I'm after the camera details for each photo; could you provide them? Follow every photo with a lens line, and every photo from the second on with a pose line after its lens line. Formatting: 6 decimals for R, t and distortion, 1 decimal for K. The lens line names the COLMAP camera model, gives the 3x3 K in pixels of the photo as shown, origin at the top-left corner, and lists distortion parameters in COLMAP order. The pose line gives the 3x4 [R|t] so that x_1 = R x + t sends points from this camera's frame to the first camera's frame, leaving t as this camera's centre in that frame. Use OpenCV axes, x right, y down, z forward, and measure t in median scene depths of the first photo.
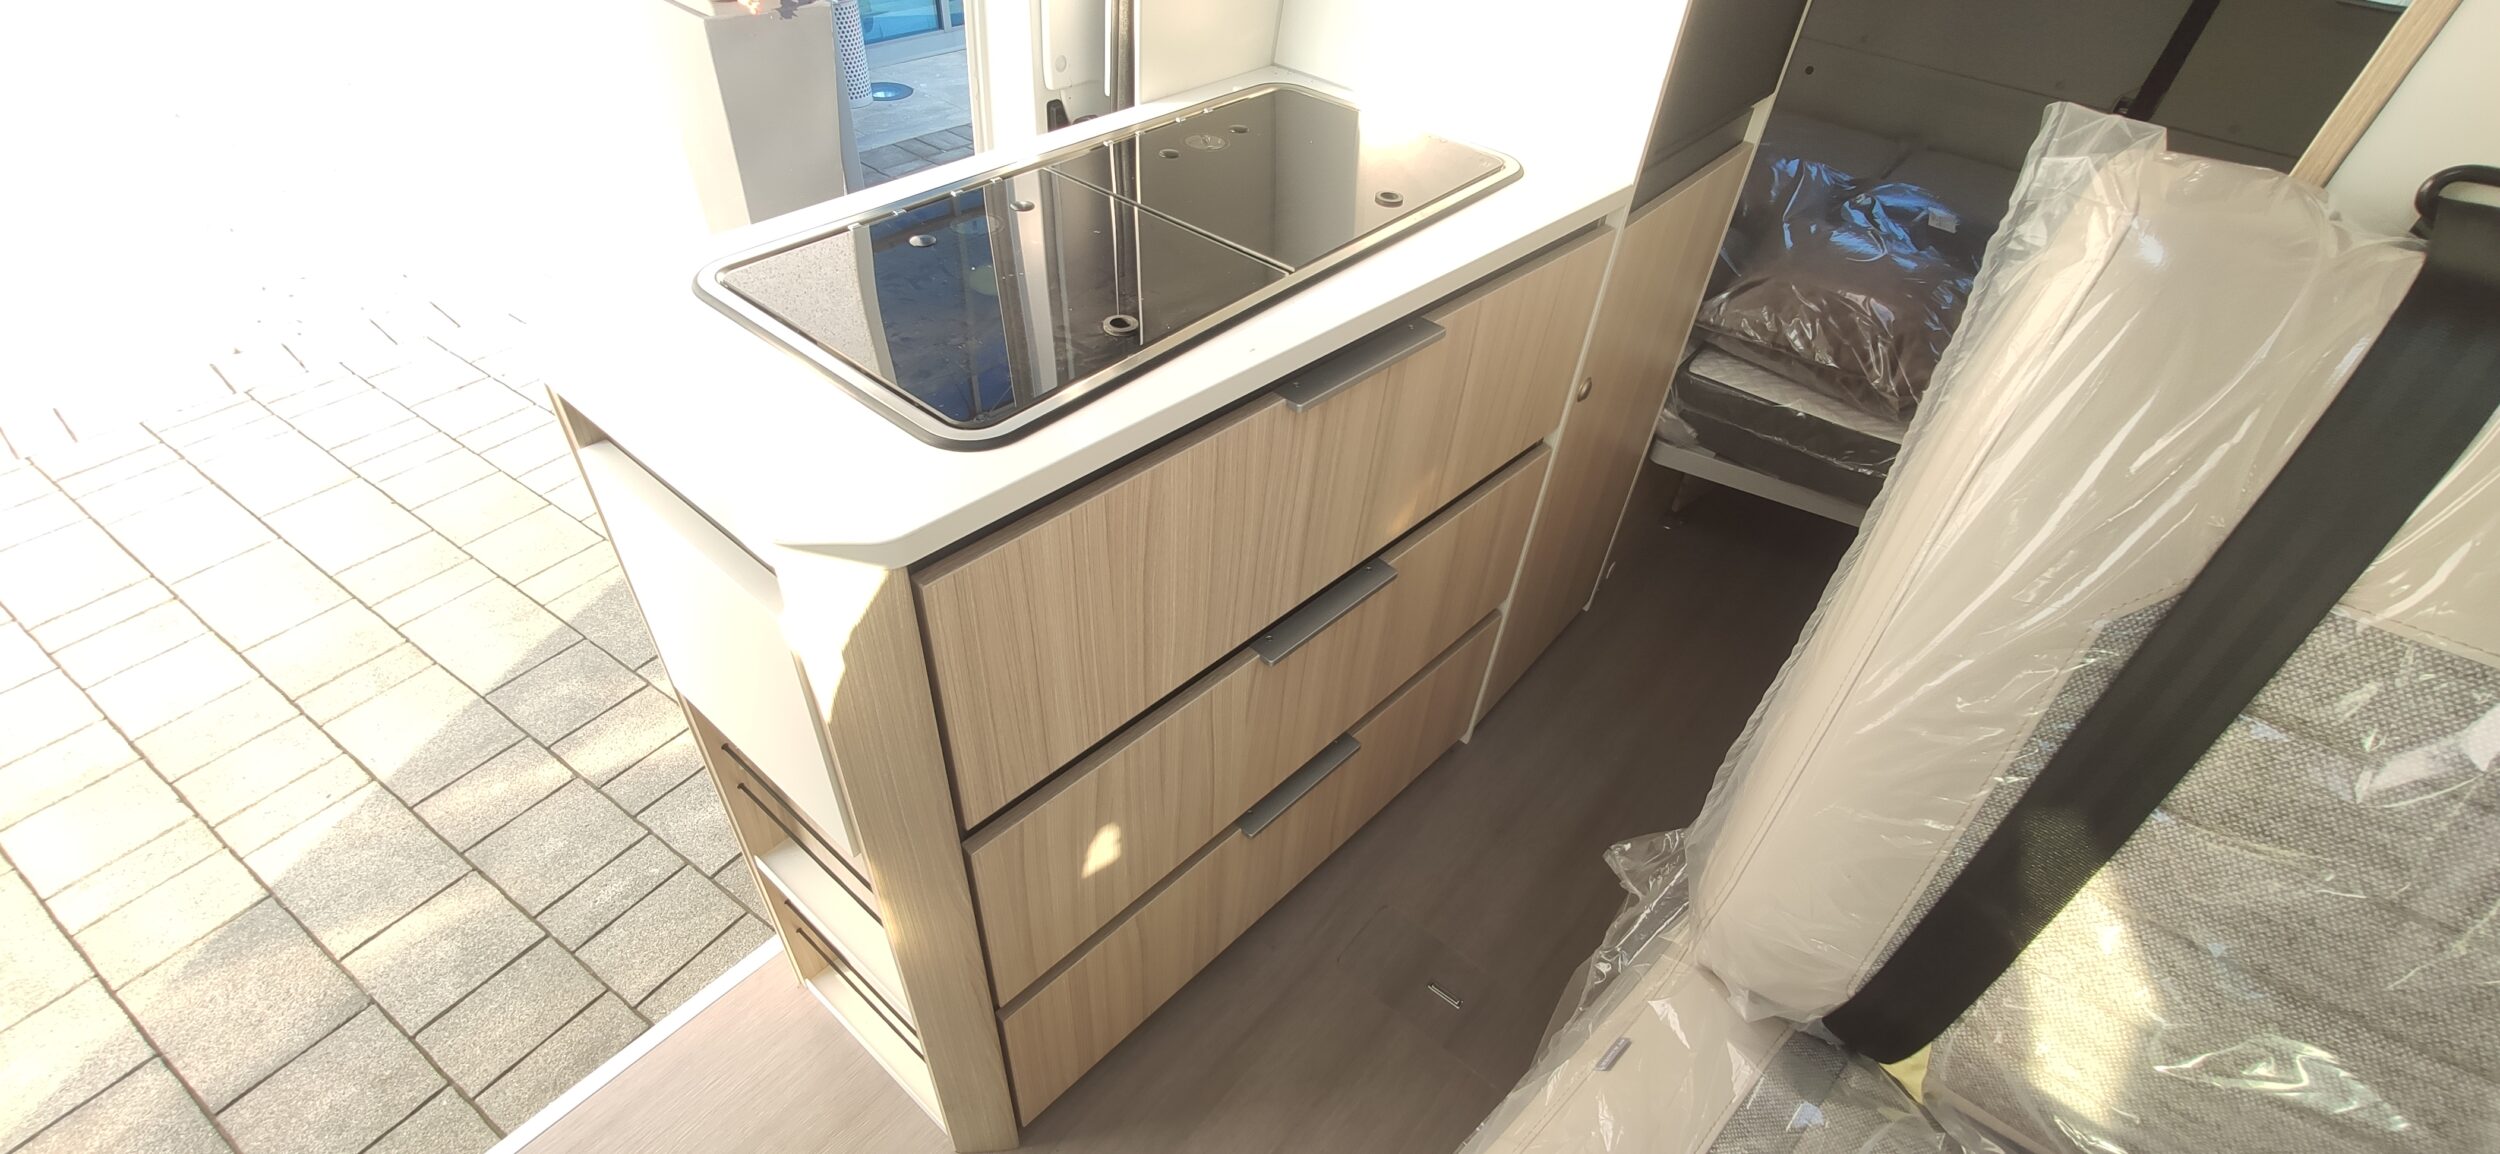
lens RADIAL K [[1080.1, 0, 1271.2], [0, 1080.1, 580.1], [0, 0, 1]] dist [-0.057020, 0.035532]
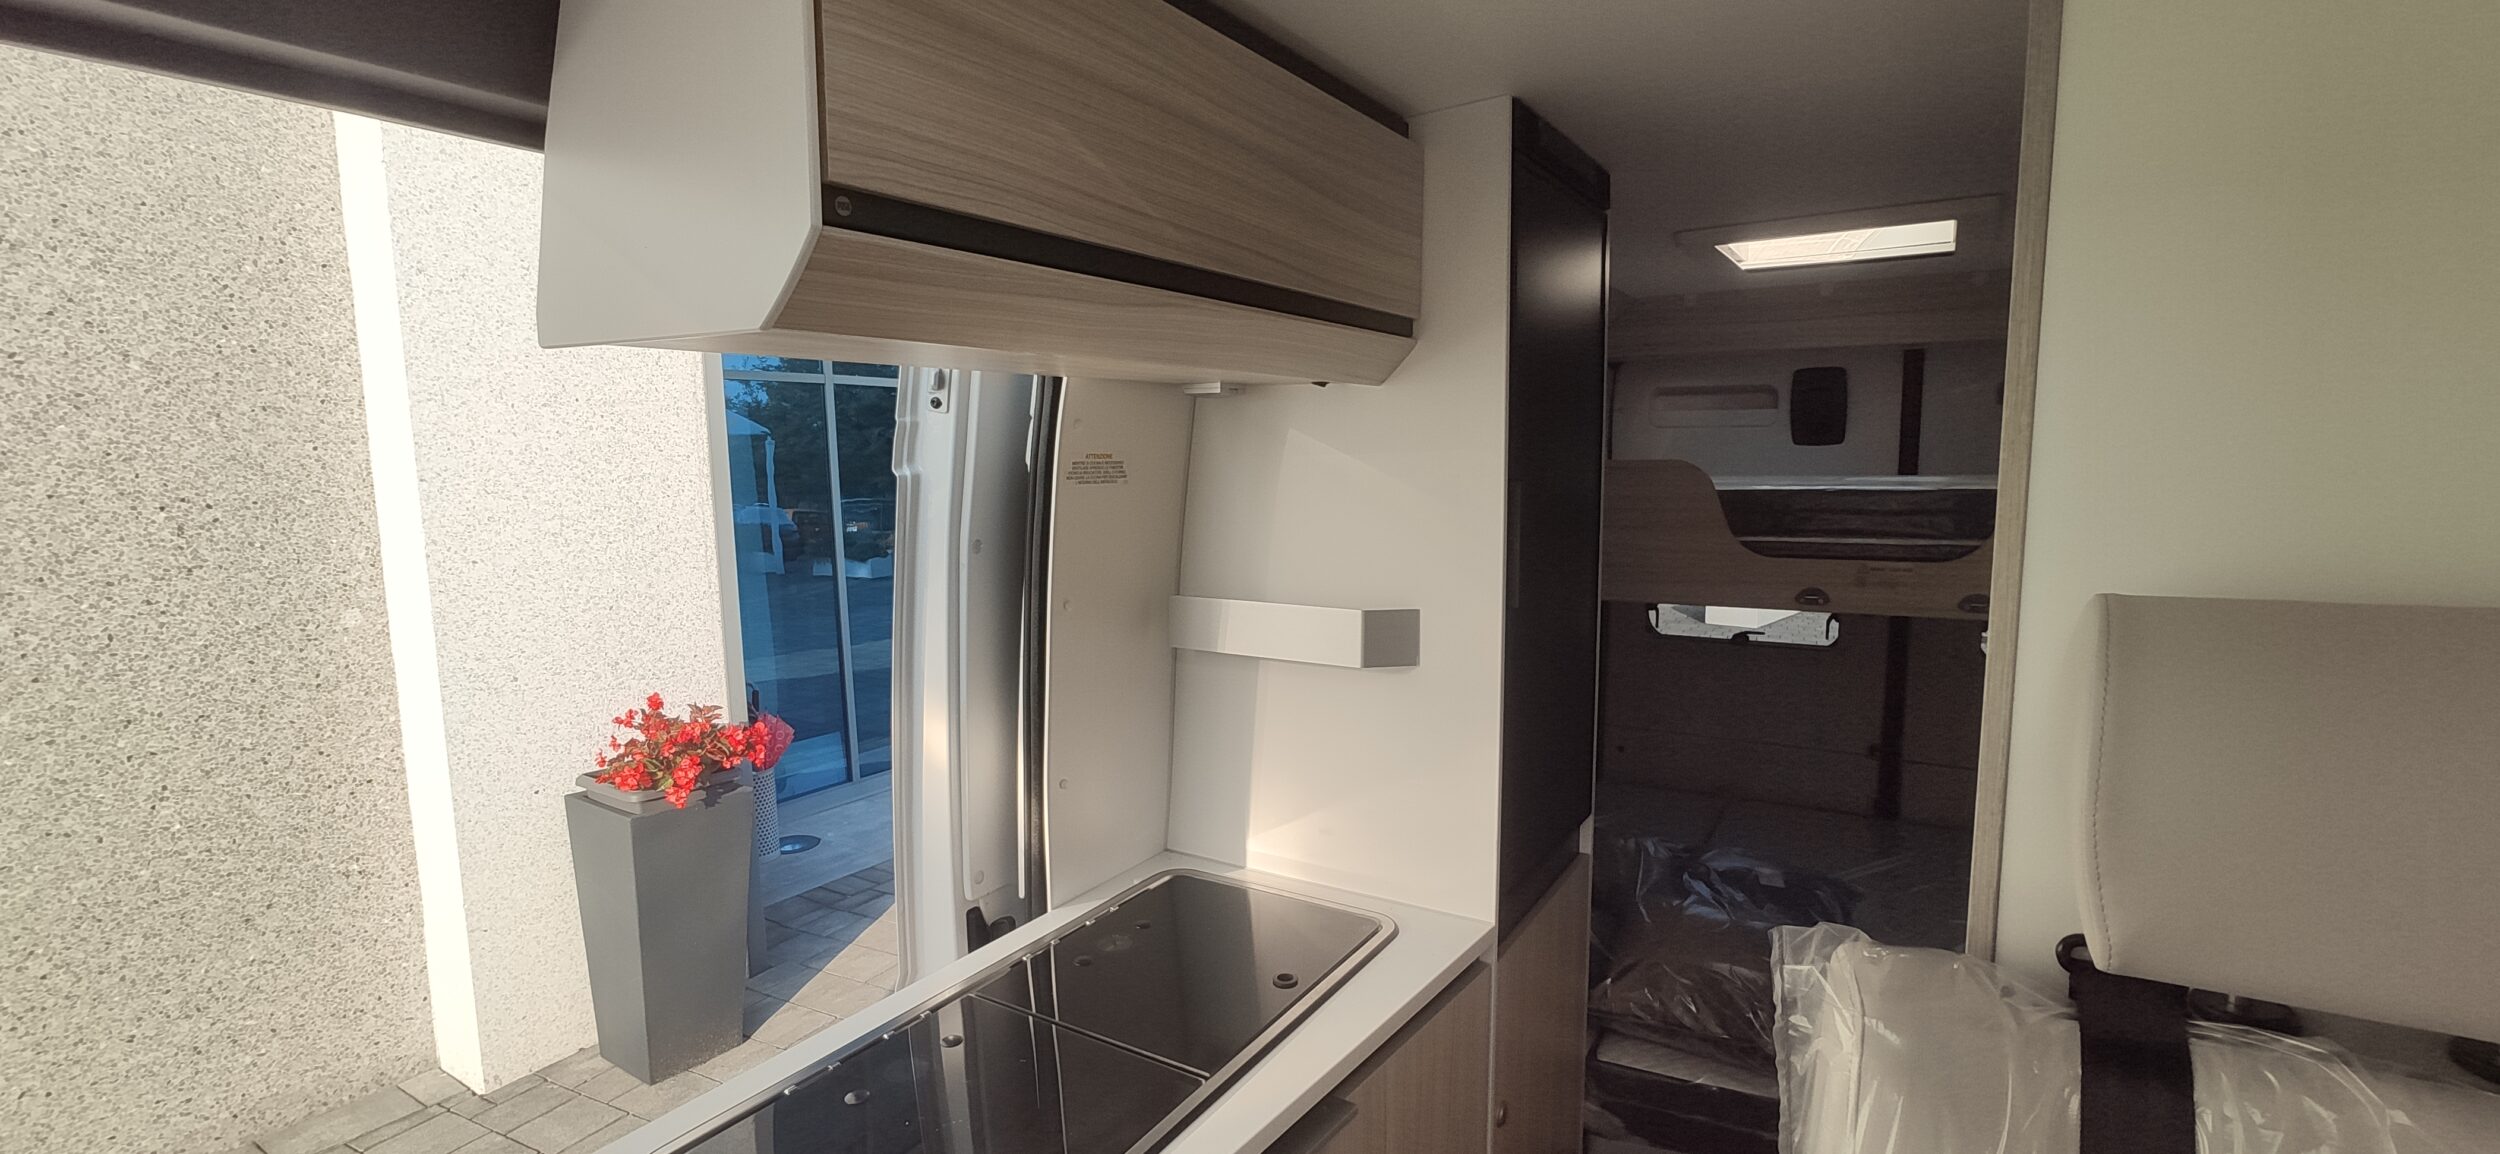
lens RADIAL K [[1080.1, 0, 1271.2], [0, 1080.1, 580.1], [0, 0, 1]] dist [-0.057020, 0.035532]
pose [[0.987357, -0.101450, 0.121797, 0.001783], [0.152500, 0.817584, -0.555248, -0.062384], [-0.043250, 0.566802, 0.822718, -0.116992]]
